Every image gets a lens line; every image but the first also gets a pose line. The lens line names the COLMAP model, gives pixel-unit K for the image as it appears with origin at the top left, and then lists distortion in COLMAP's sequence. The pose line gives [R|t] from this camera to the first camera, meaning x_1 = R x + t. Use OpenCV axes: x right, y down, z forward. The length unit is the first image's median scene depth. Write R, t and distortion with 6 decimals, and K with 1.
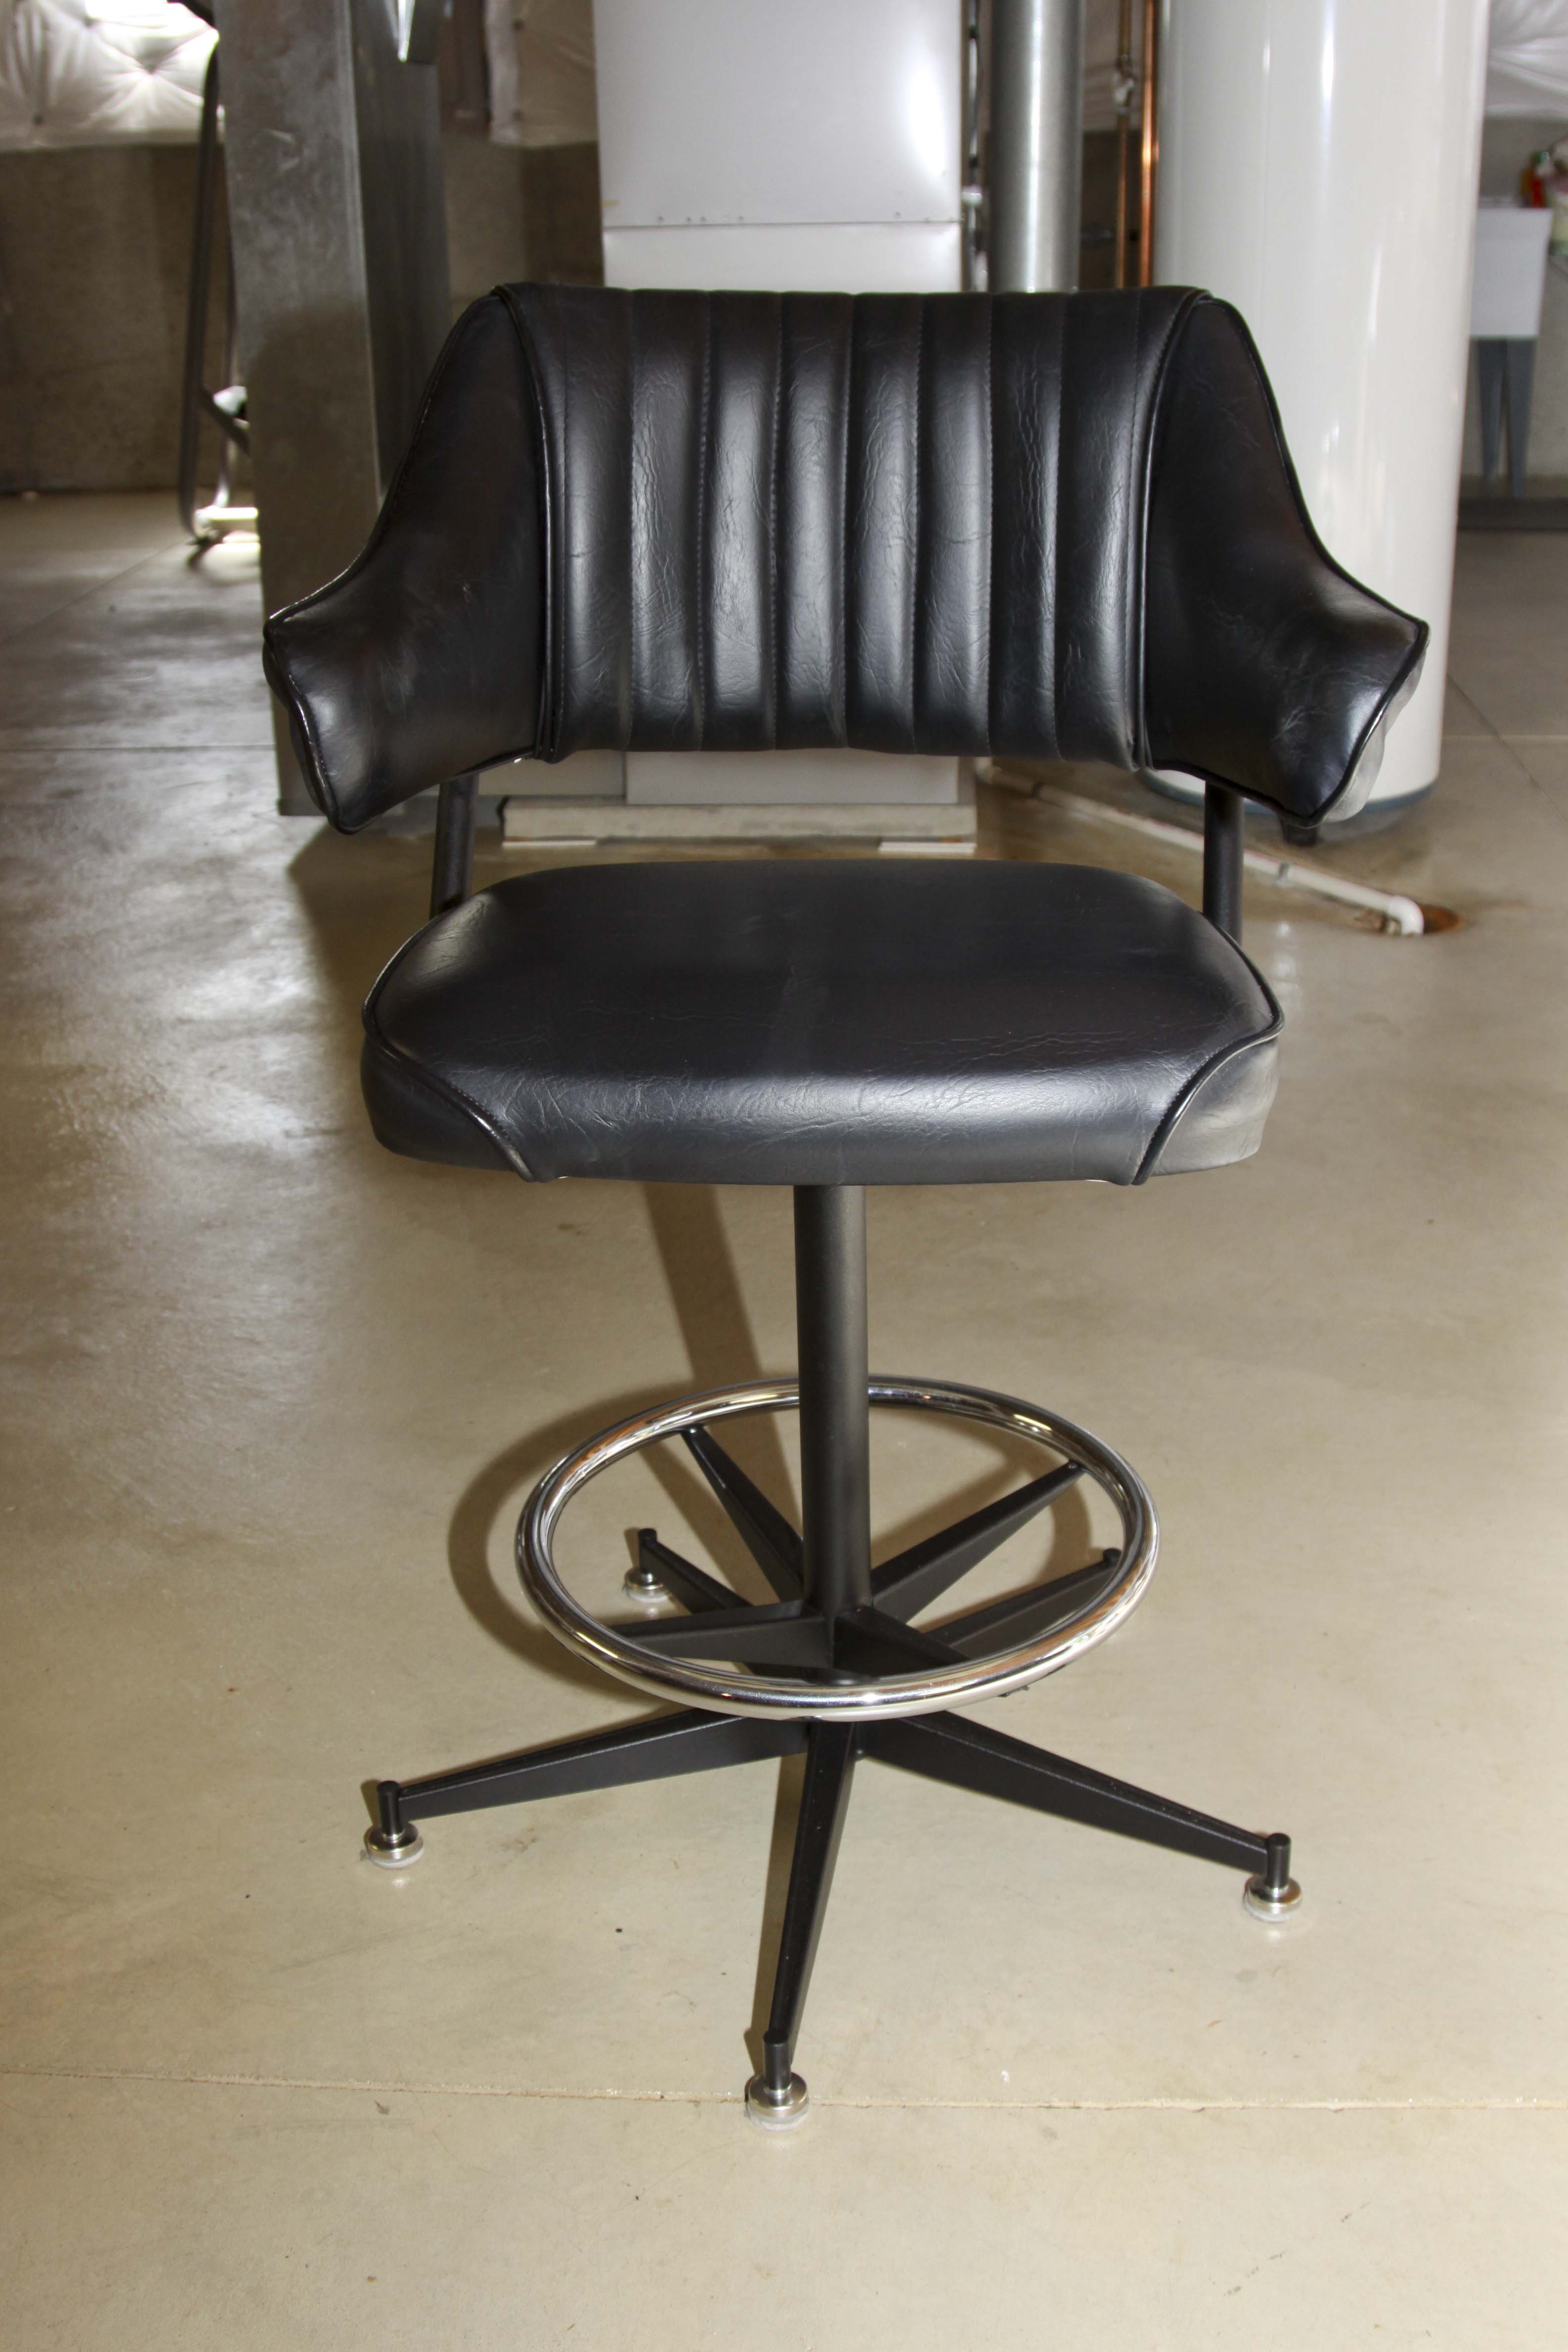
lens RADIAL K [[2555.5, 0, 780.5], [0, 2555.5, 1210.2], [0, 0, 1]] dist [-0.107545, -0.006811]
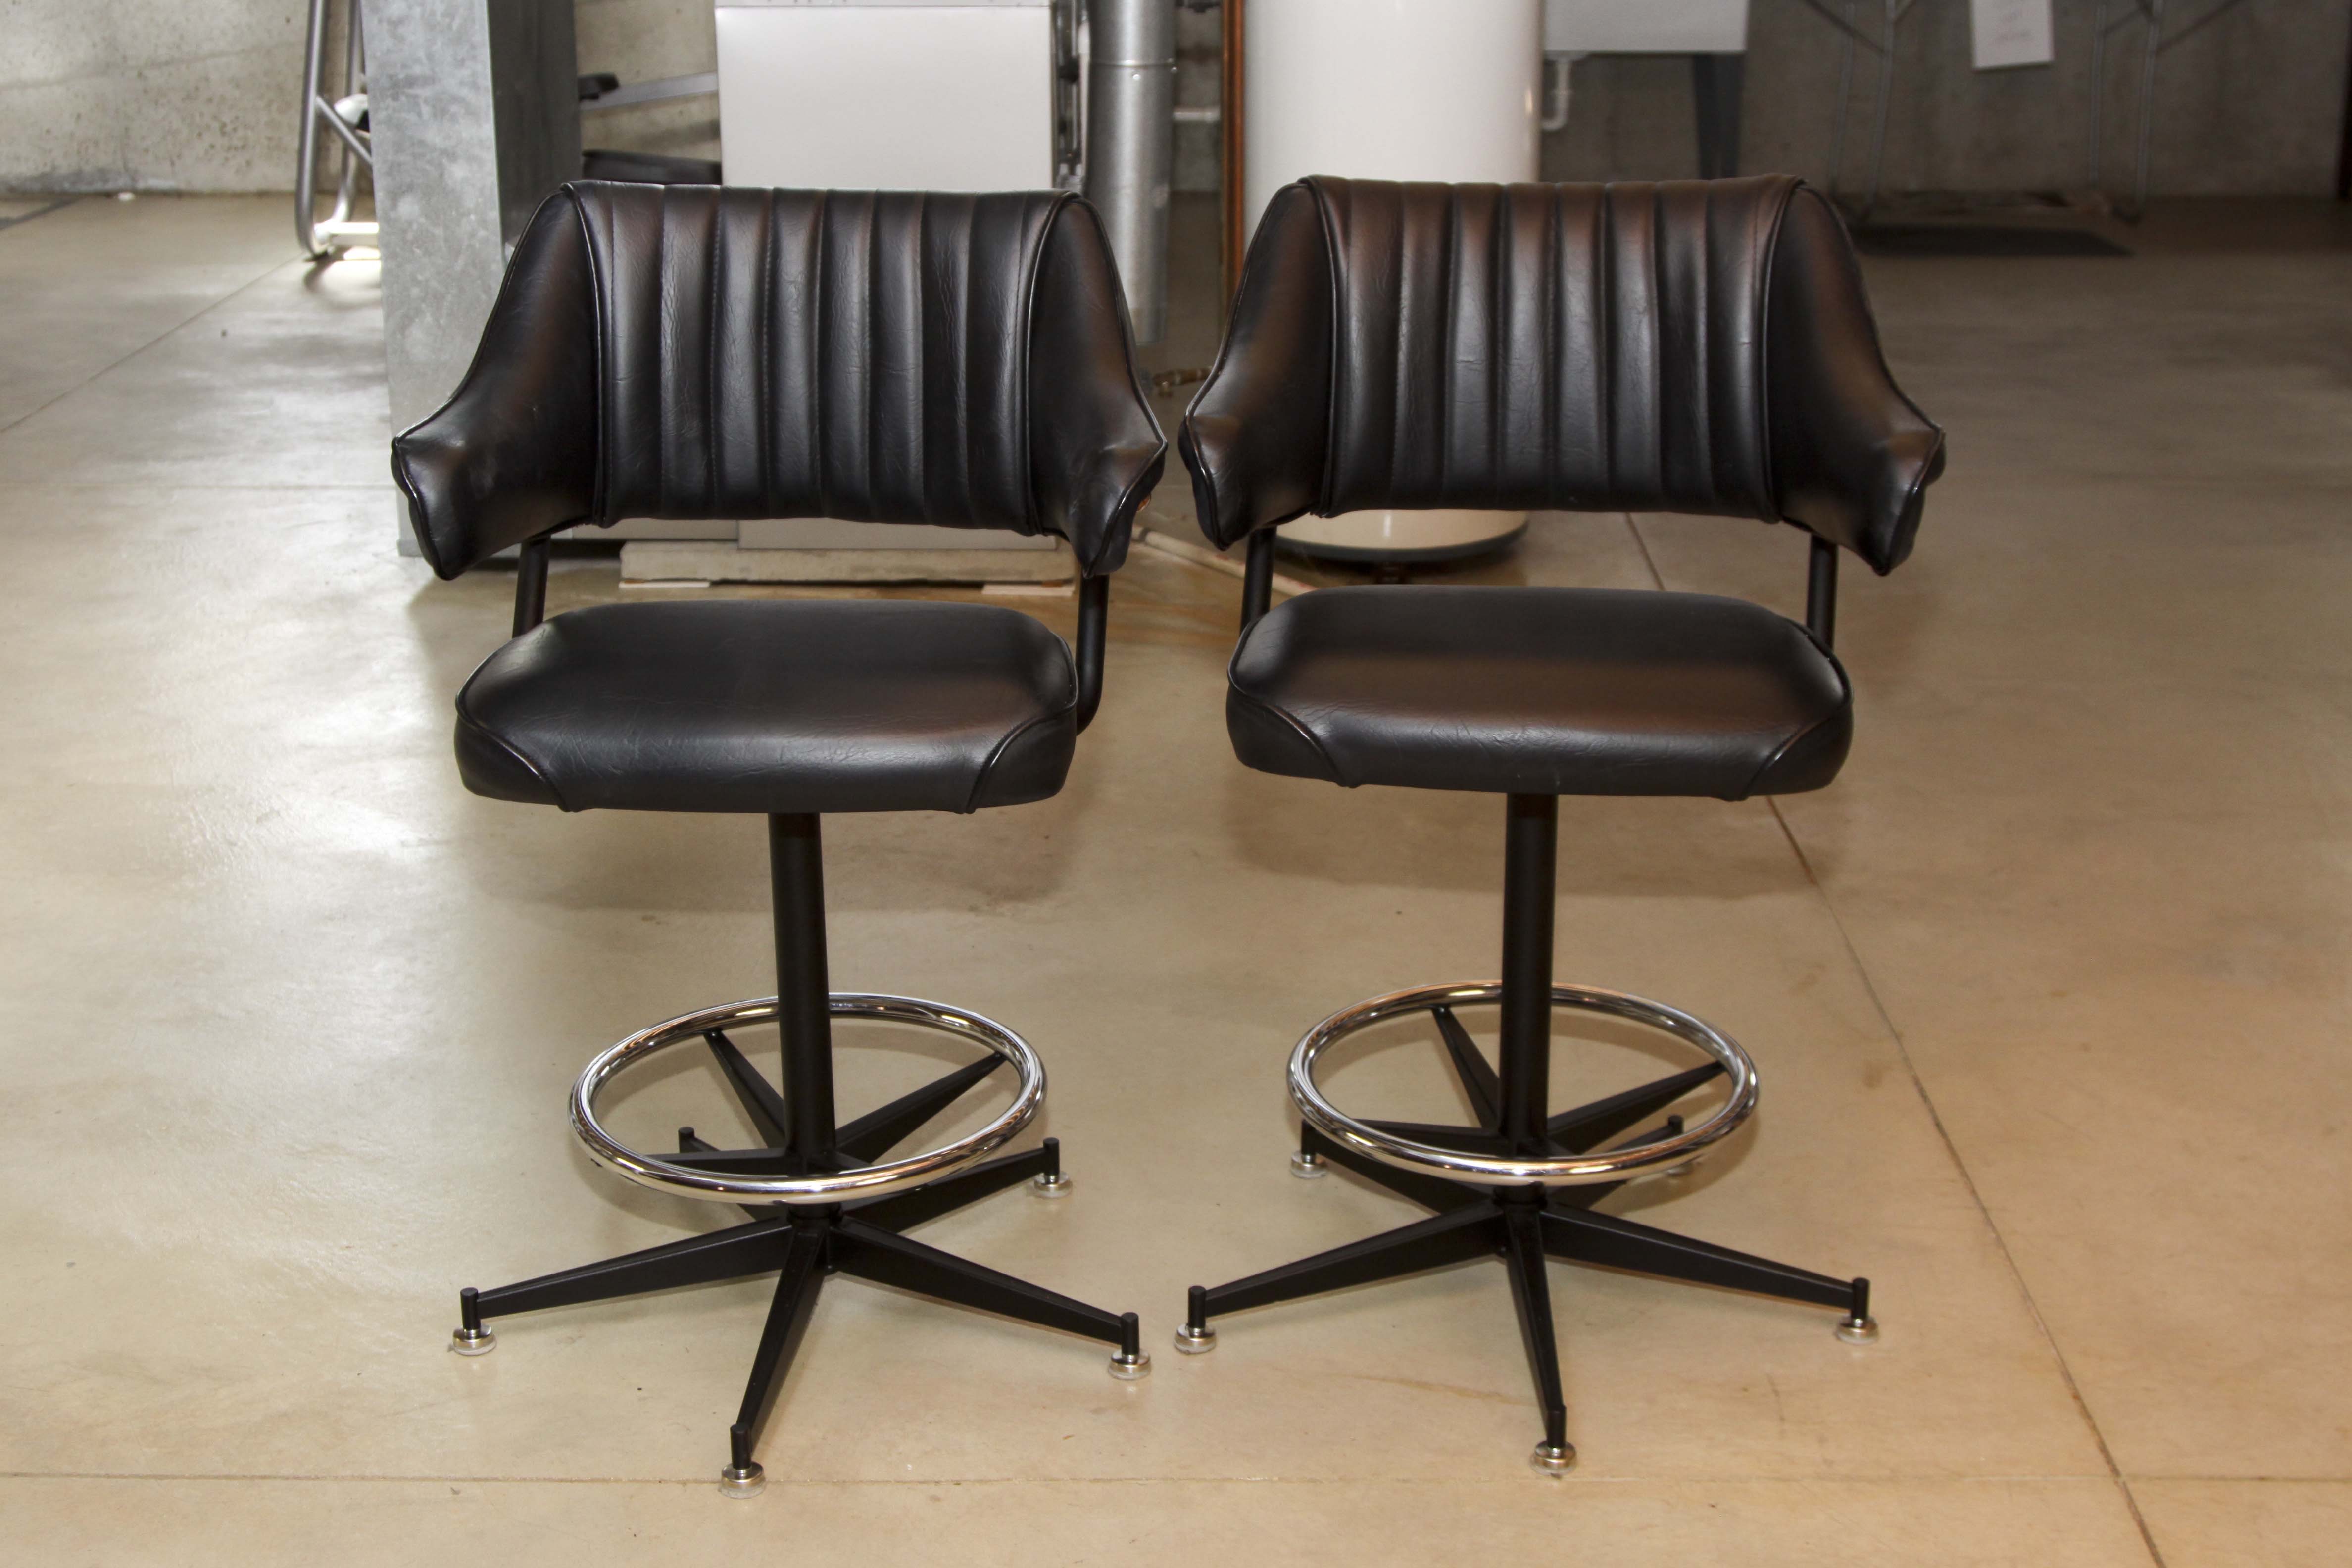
lens RADIAL K [[3129.0, 0, 1173.6], [0, 3129.0, 741.6], [0, 0, 1]] dist [-0.041653, 0.021925]
pose [[0.998721, 0.003128, 0.050465, 0.071295], [0.001592, 0.995644, -0.093227, 0.052071], [-0.050537, 0.093188, 0.994365, -0.365821]]
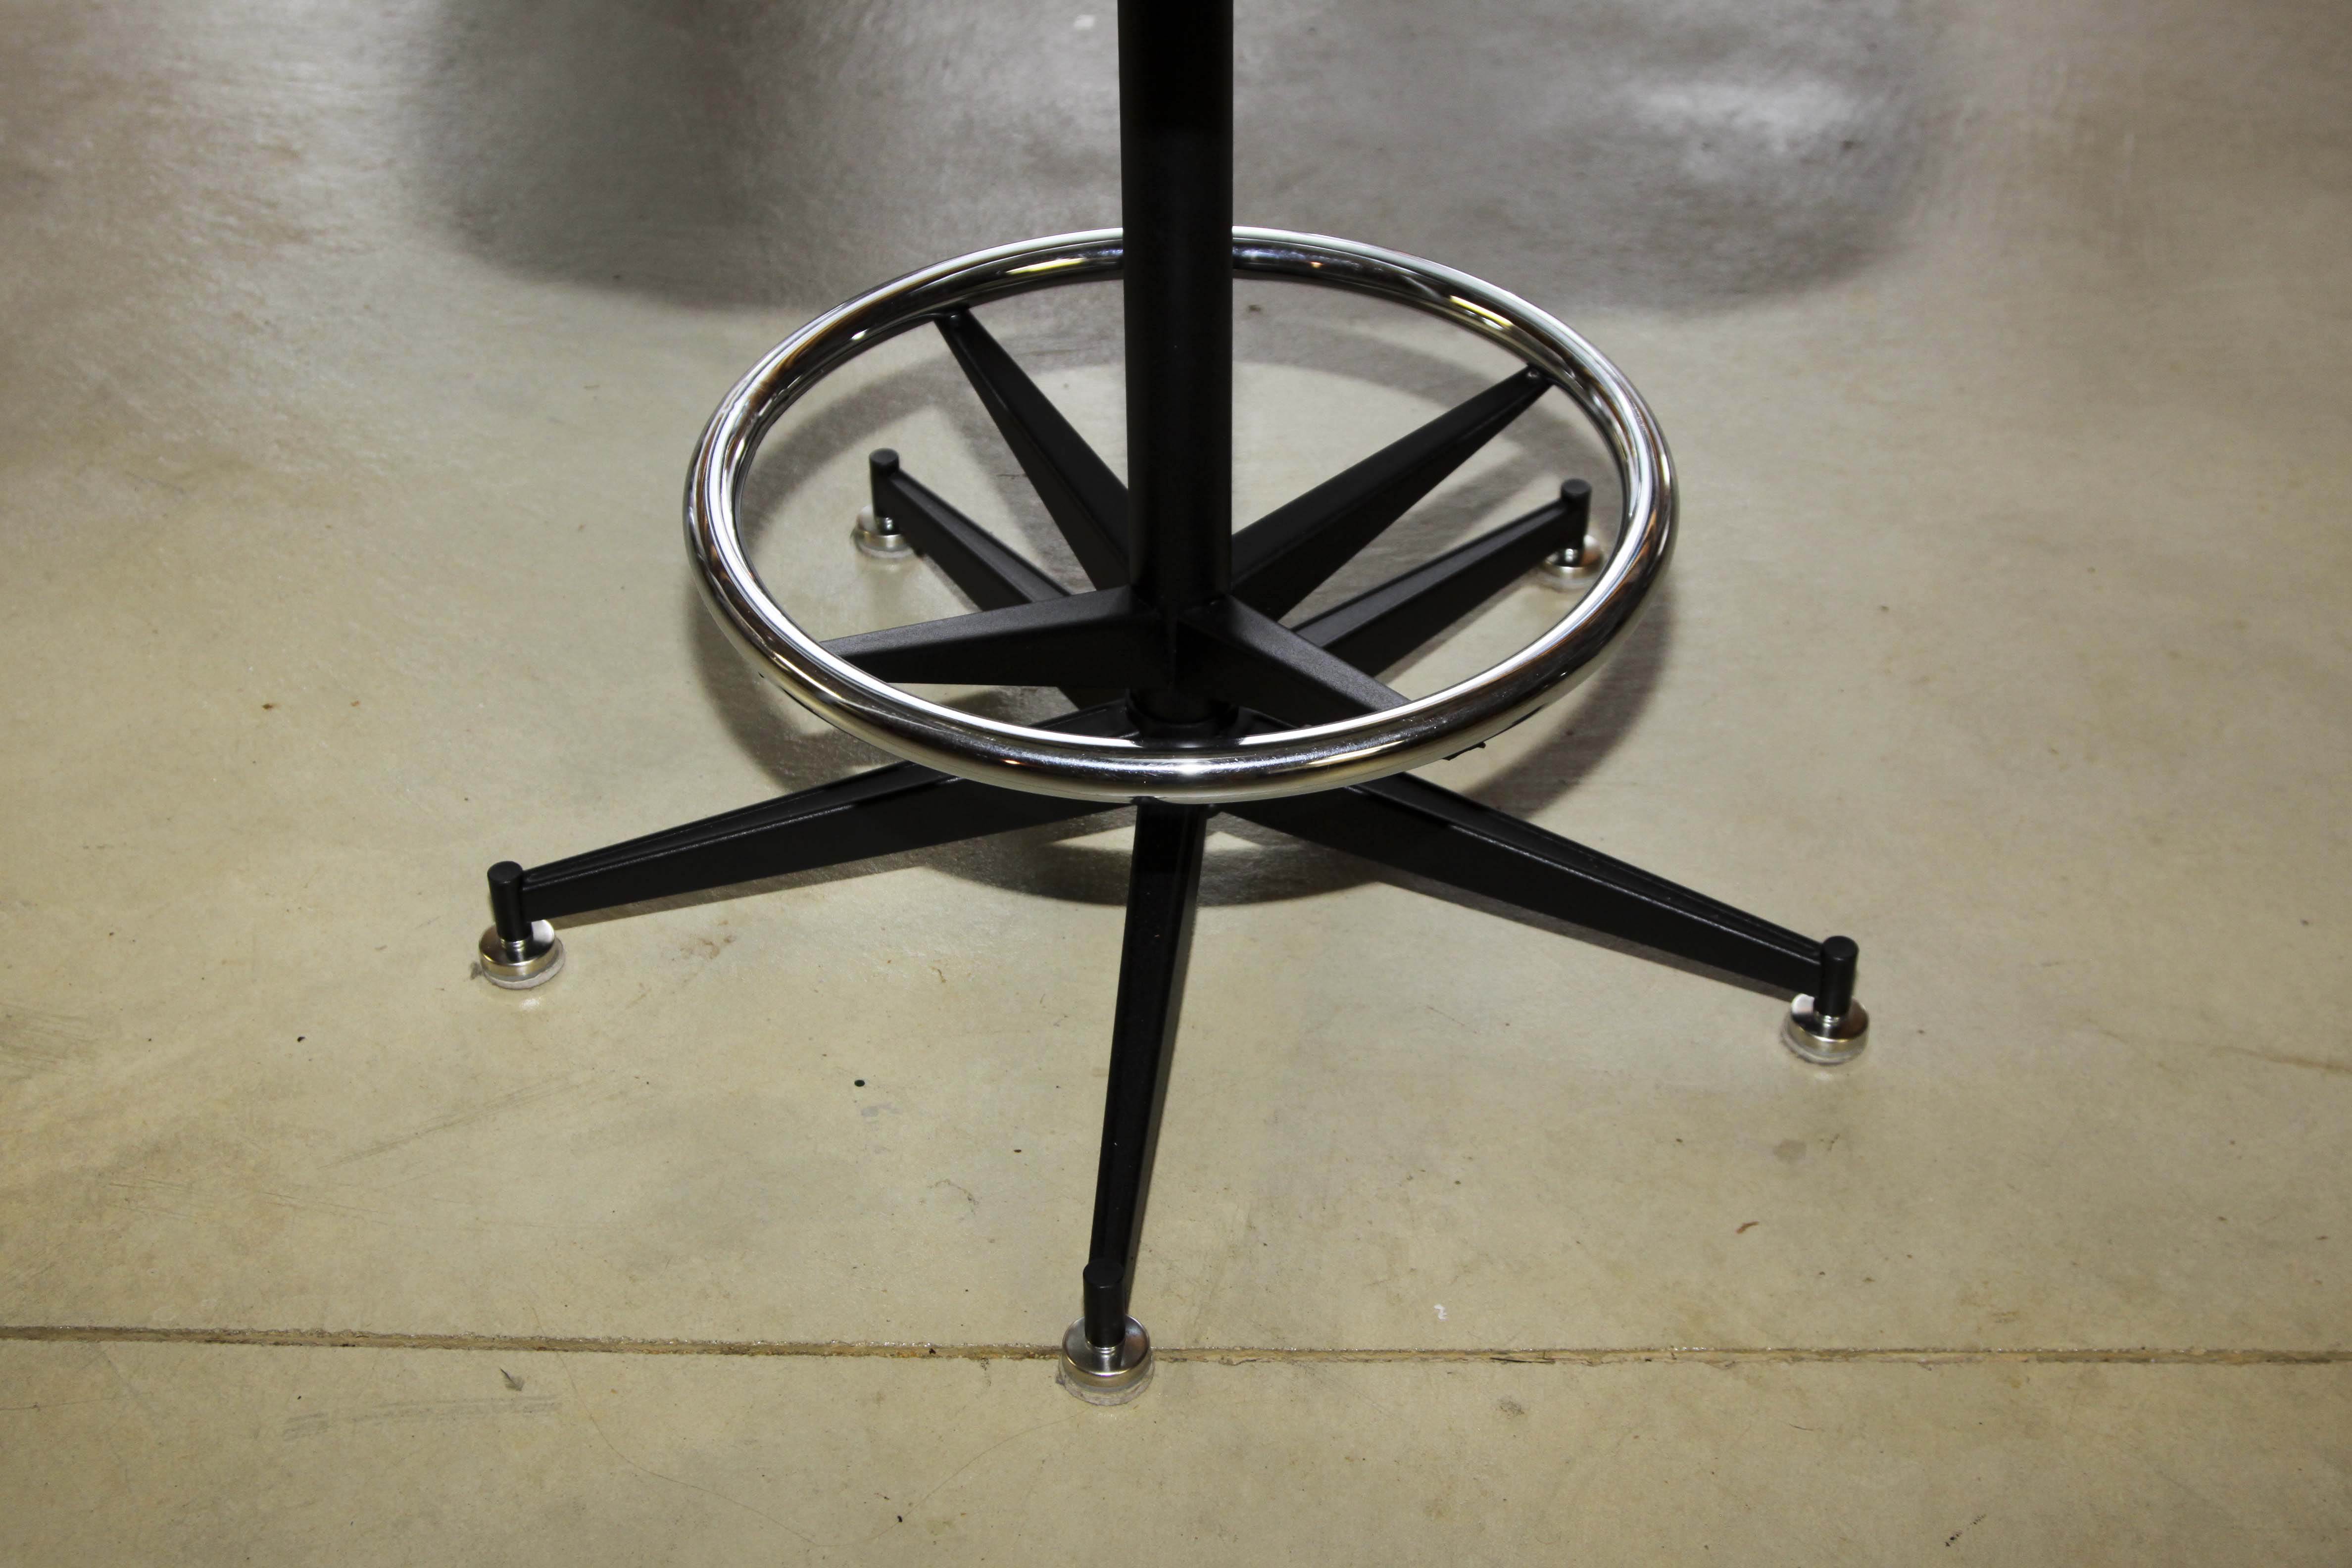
lens RADIAL K [[3146.8, 0, 1185.3], [0, 3146.8, 872.1], [0, 0, 1]] dist [-0.043571, 0.028072]
pose [[0.998887, -0.011726, 0.045686, -0.007944], [-0.002194, 0.956006, 0.293338, -0.007886], [-0.047115, -0.293112, 0.954917, 0.114081]]
